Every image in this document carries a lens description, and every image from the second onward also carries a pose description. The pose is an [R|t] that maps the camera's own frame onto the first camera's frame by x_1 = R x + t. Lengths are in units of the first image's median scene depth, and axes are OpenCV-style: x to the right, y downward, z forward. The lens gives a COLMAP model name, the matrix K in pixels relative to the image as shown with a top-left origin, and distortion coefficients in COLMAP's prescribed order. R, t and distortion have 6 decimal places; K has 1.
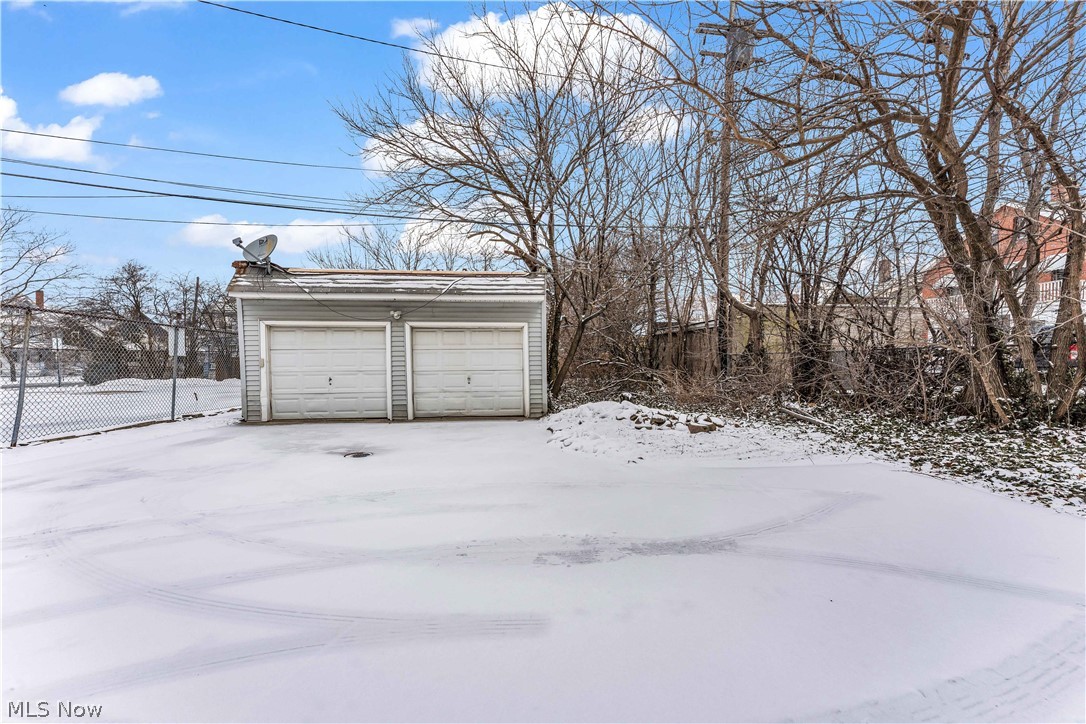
lens RADIAL K [[434.5, 0, 538.7], [0, 434.5, 363.4], [0, 0, 1]] dist [0.000853, -0.000287]
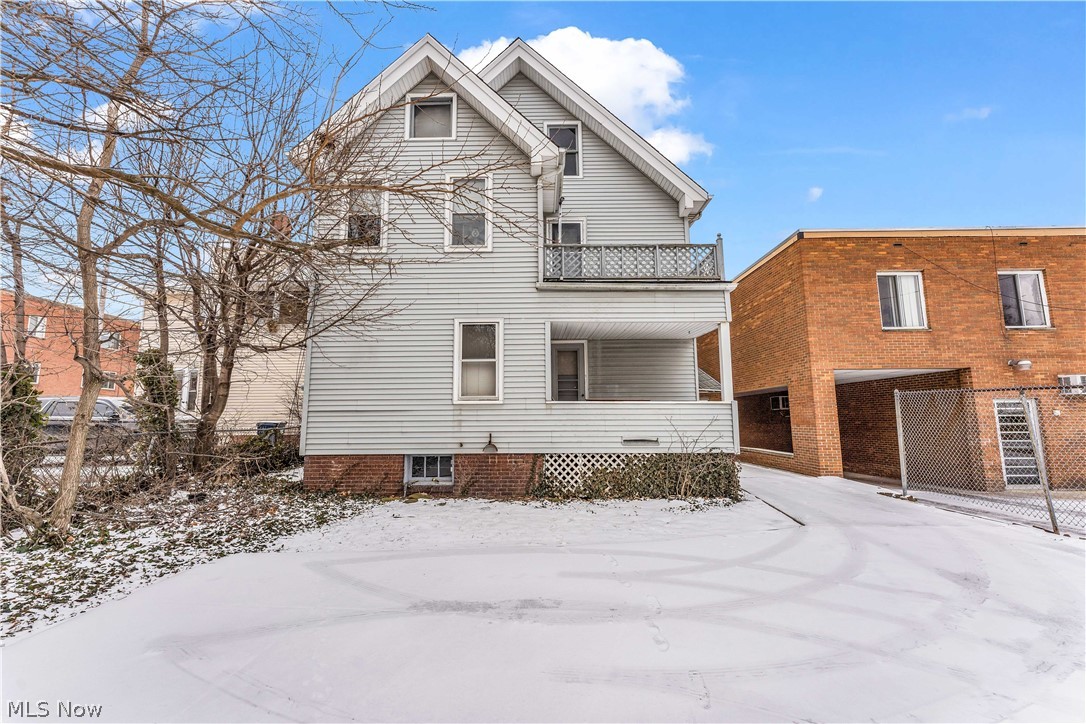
lens RADIAL K [[434.5, 0, 538.7], [0, 434.5, 363.4], [0, 0, 1]] dist [0.000853, -0.000287]
pose [[-0.995006, 0.016971, 0.098358, -0.085707], [0.005356, 0.993096, -0.117179, -0.172564], [-0.099667, -0.116067, -0.988228, 2.388389]]
